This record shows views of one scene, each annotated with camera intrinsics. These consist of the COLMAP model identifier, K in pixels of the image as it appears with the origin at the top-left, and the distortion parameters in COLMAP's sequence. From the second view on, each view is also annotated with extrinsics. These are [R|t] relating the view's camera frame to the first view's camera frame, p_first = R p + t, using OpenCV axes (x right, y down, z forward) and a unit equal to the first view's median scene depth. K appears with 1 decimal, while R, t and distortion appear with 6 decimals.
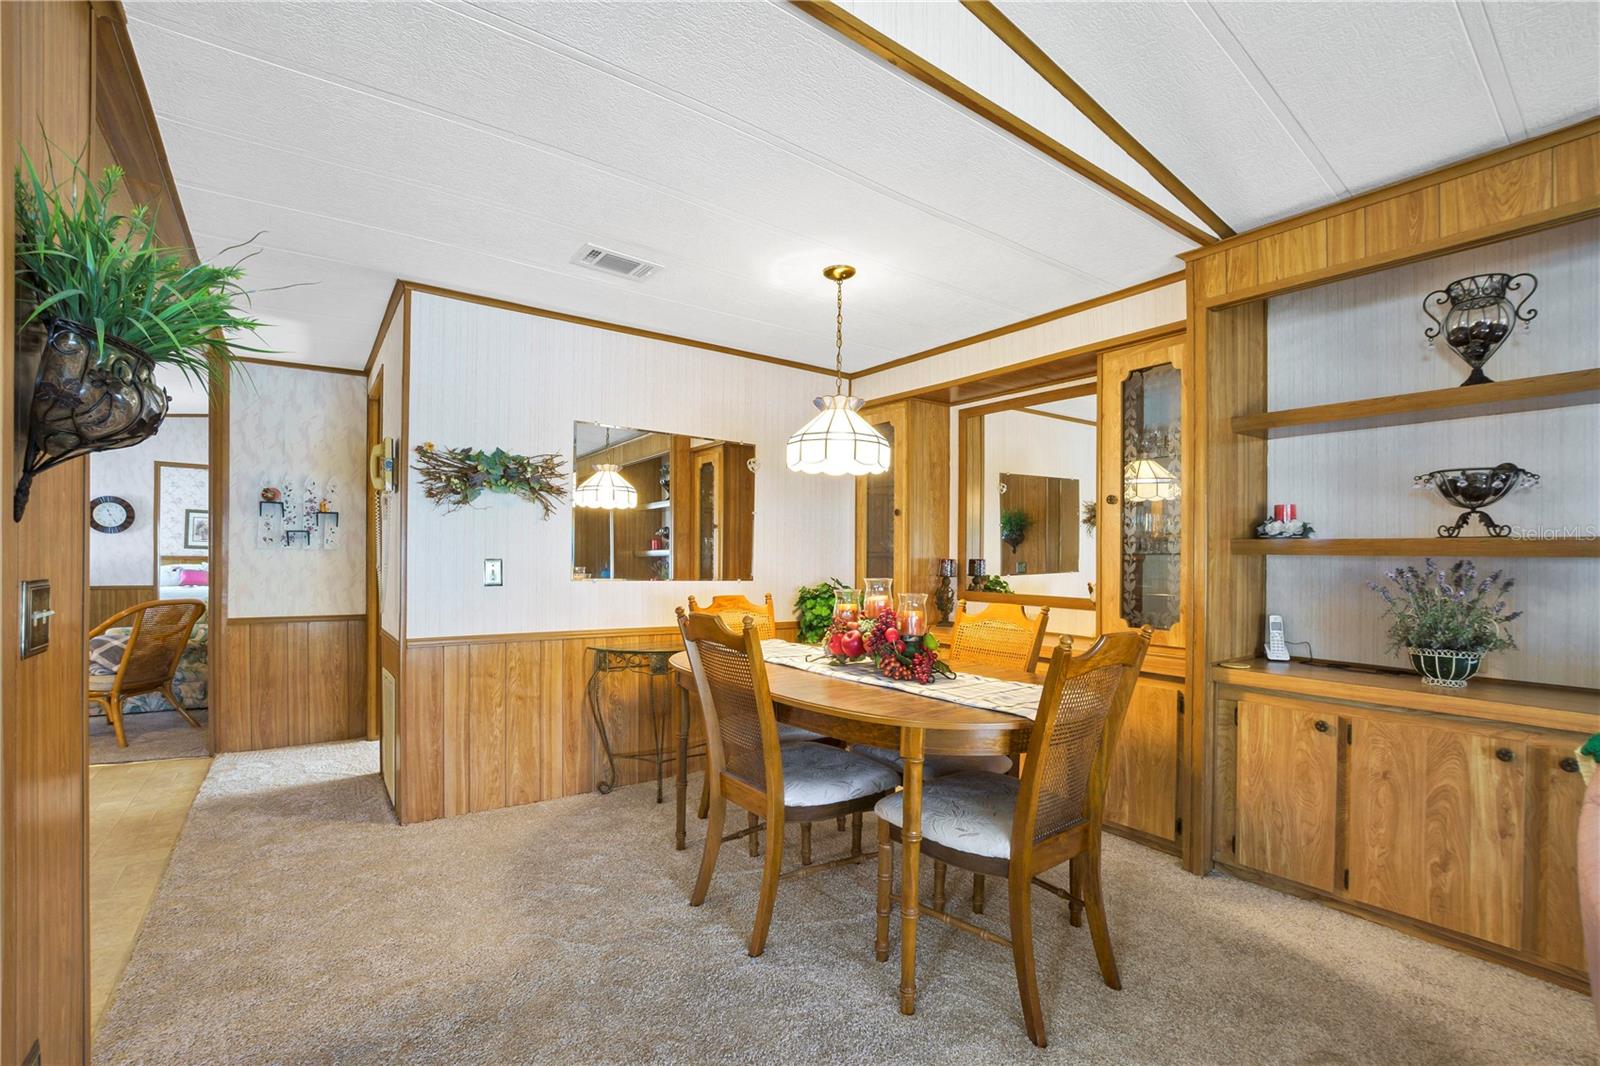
lens RADIAL K [[700.8, 0, 815.6], [0, 700.8, 559.0], [0, 0, 1]] dist [-0.028940, 0.000733]
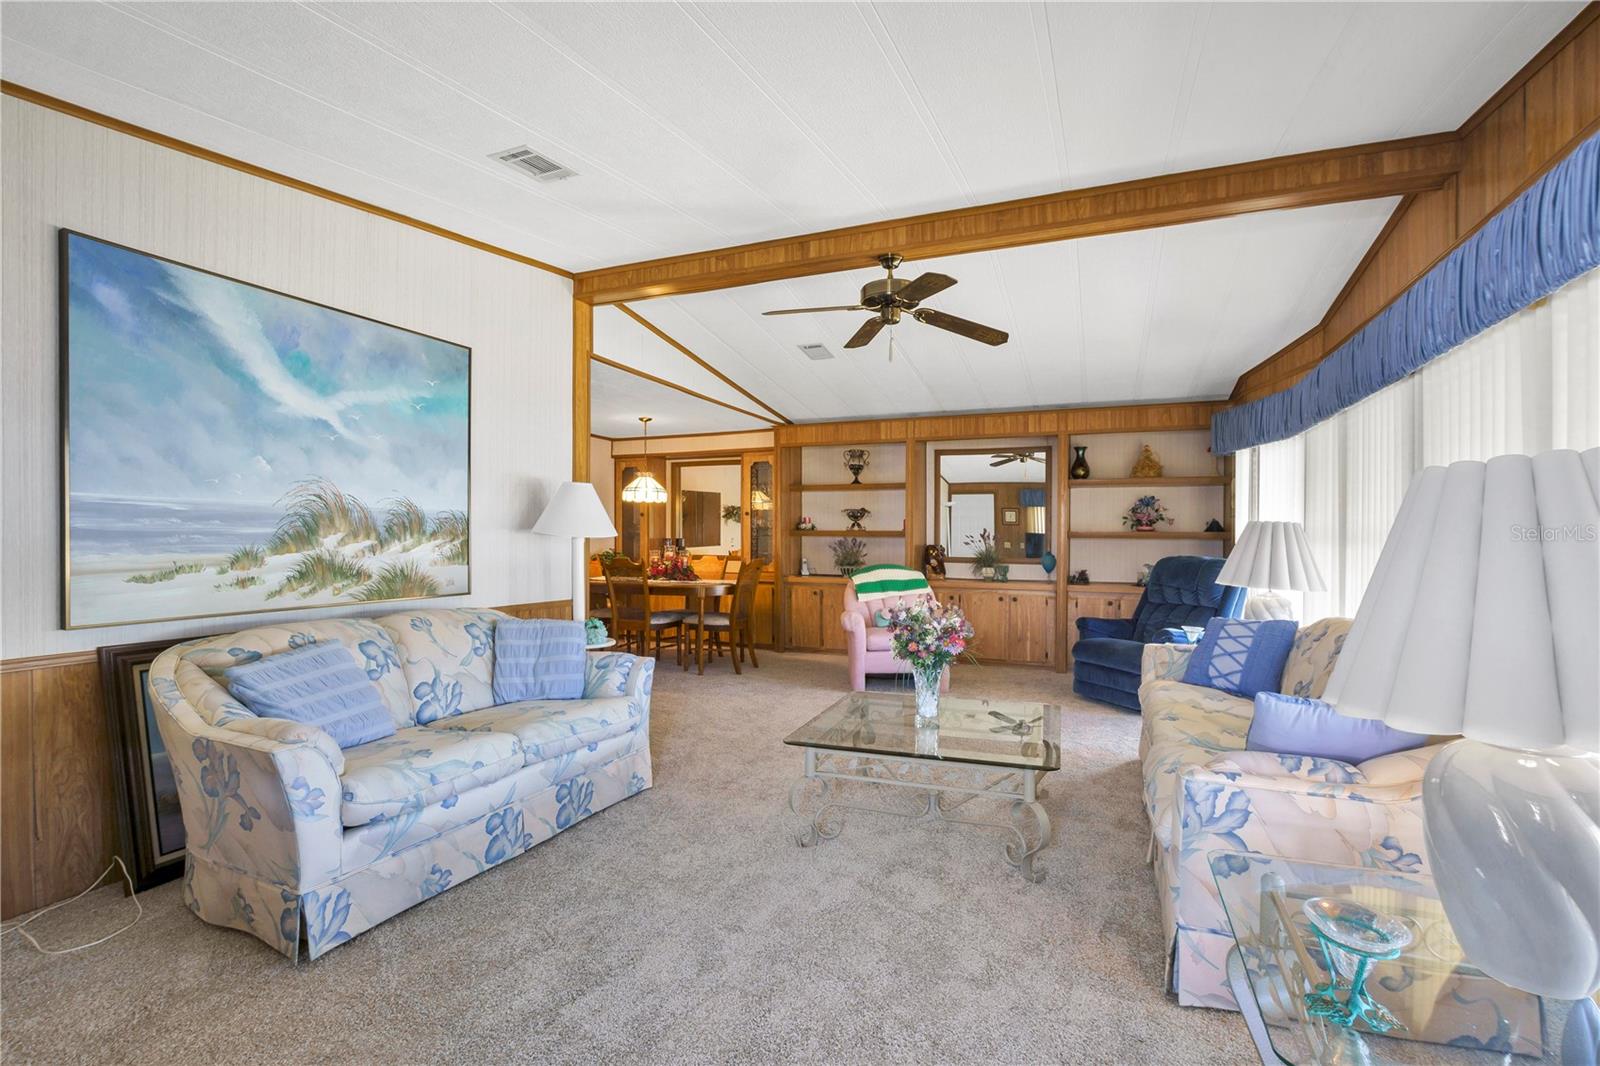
lens RADIAL K [[700.8, 0, 815.6], [0, 700.8, 559.0], [0, 0, 1]] dist [-0.028940, 0.000733]
pose [[0.855615, -0.020738, 0.517196, -0.780973], [0.005404, 0.999500, 0.031138, -0.001317], [-0.517584, -0.023848, 0.855300, -1.492904]]
